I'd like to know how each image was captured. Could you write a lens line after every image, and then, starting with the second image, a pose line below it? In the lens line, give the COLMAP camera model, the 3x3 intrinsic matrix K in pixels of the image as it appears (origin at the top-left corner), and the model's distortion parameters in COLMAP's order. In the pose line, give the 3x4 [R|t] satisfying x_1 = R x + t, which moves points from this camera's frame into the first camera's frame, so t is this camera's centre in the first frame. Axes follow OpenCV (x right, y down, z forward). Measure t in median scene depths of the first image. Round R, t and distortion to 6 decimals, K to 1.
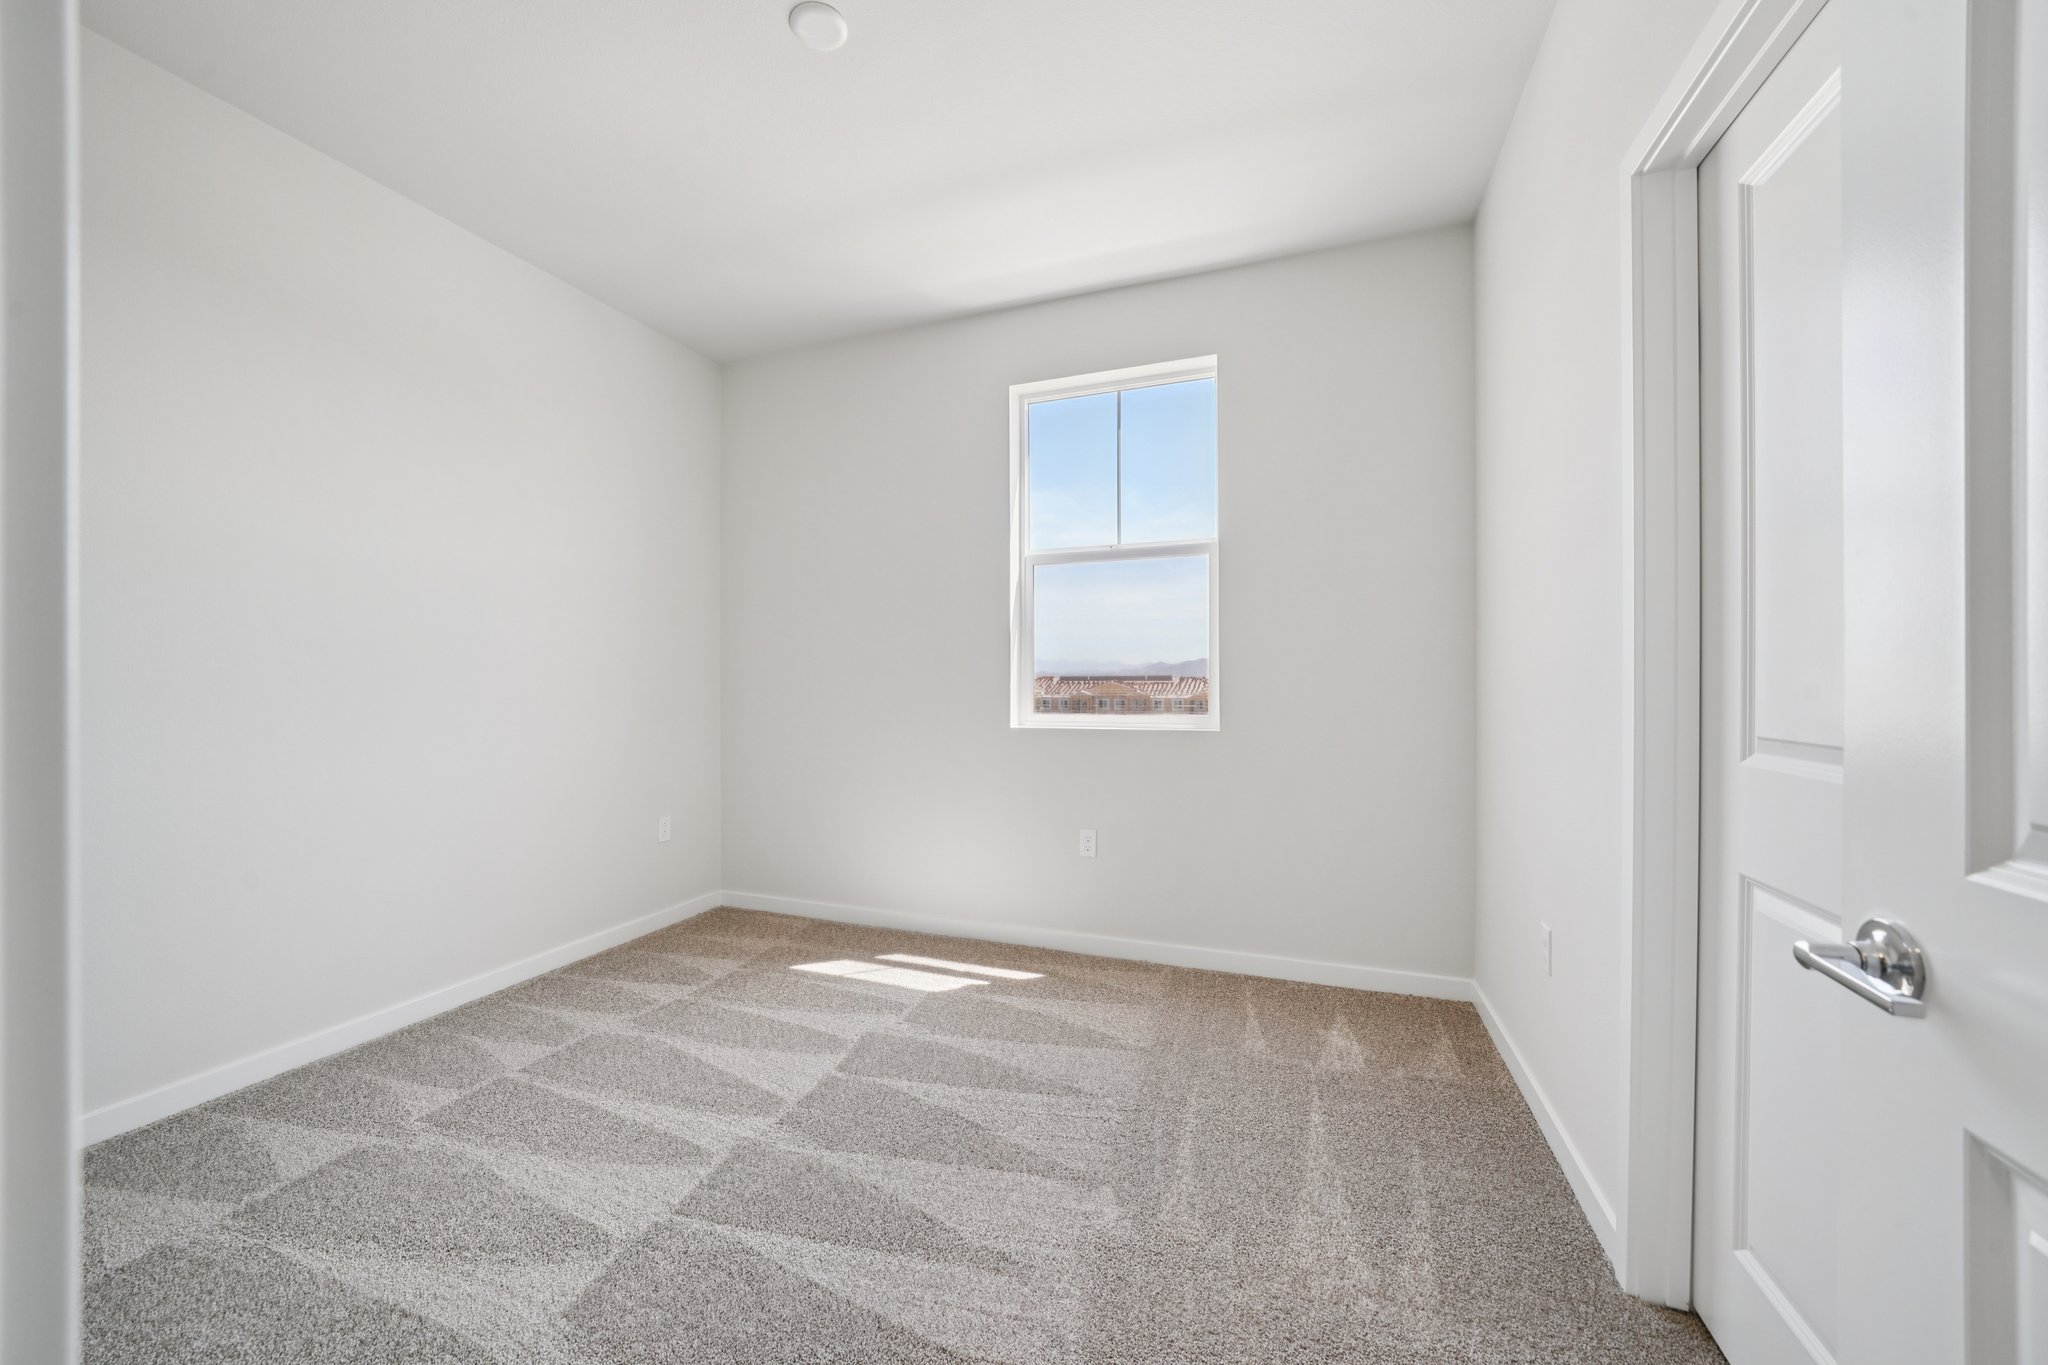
lens RADIAL K [[760.6, 0, 1024.0], [0, 760.6, 682.5], [0, 0, 1]] dist [0.000153, 0.000086]
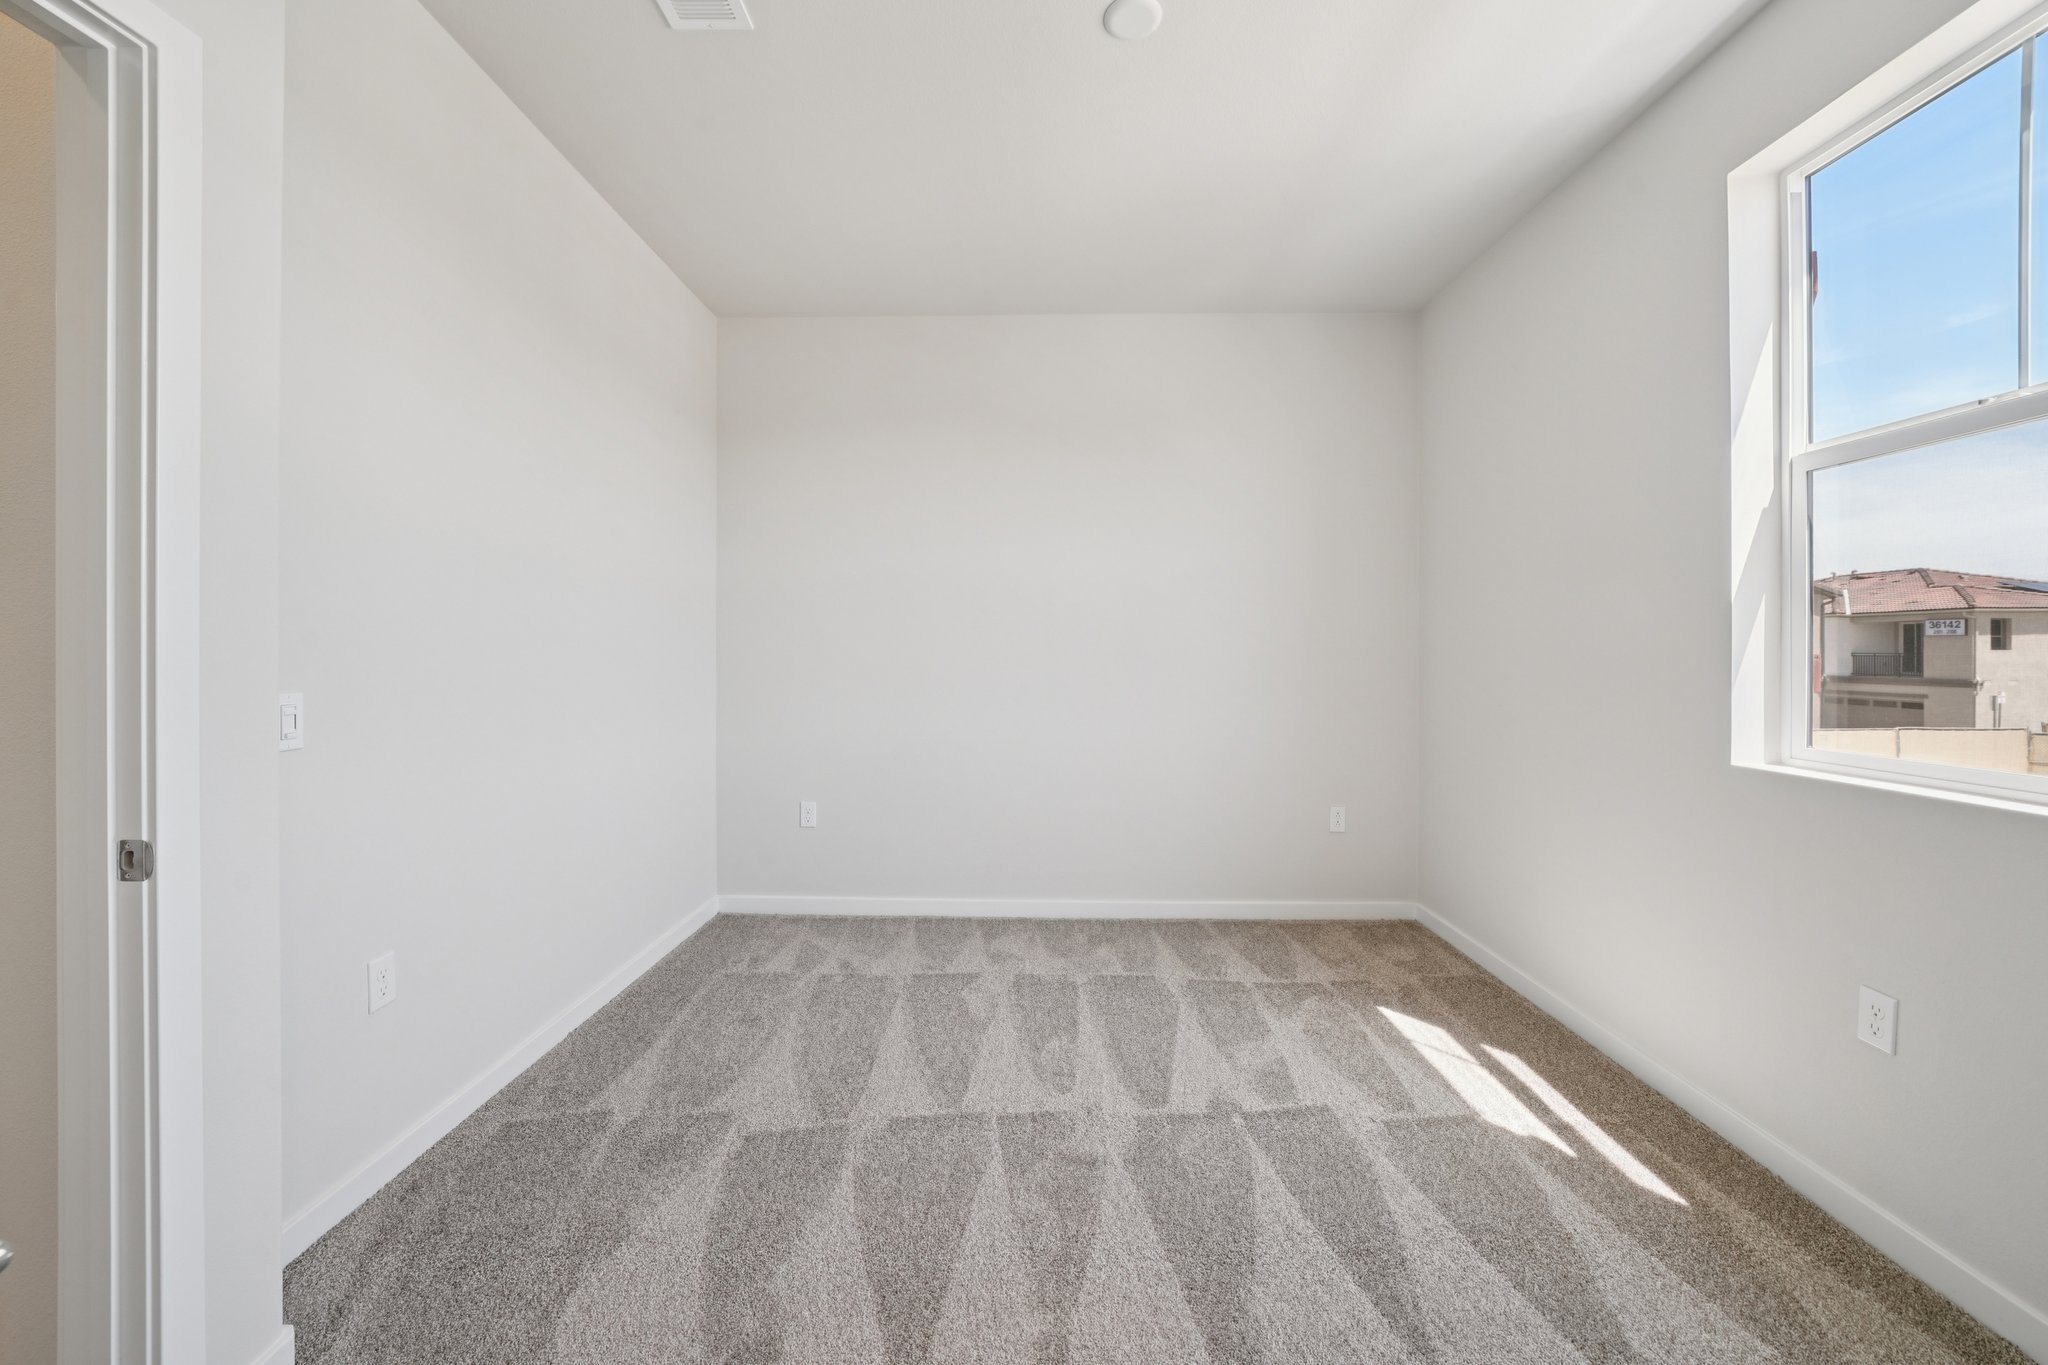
lens RADIAL K [[787.5, 0, 1023.8], [0, 787.5, 667.1], [0, 0, 1]] dist [-0.008102, 0.000038]
pose [[0.335729, 0.022928, -0.941679, 0.414315], [-0.001451, 0.999715, 0.023824, -0.031006], [0.941957, -0.006632, 0.335667, 0.354446]]
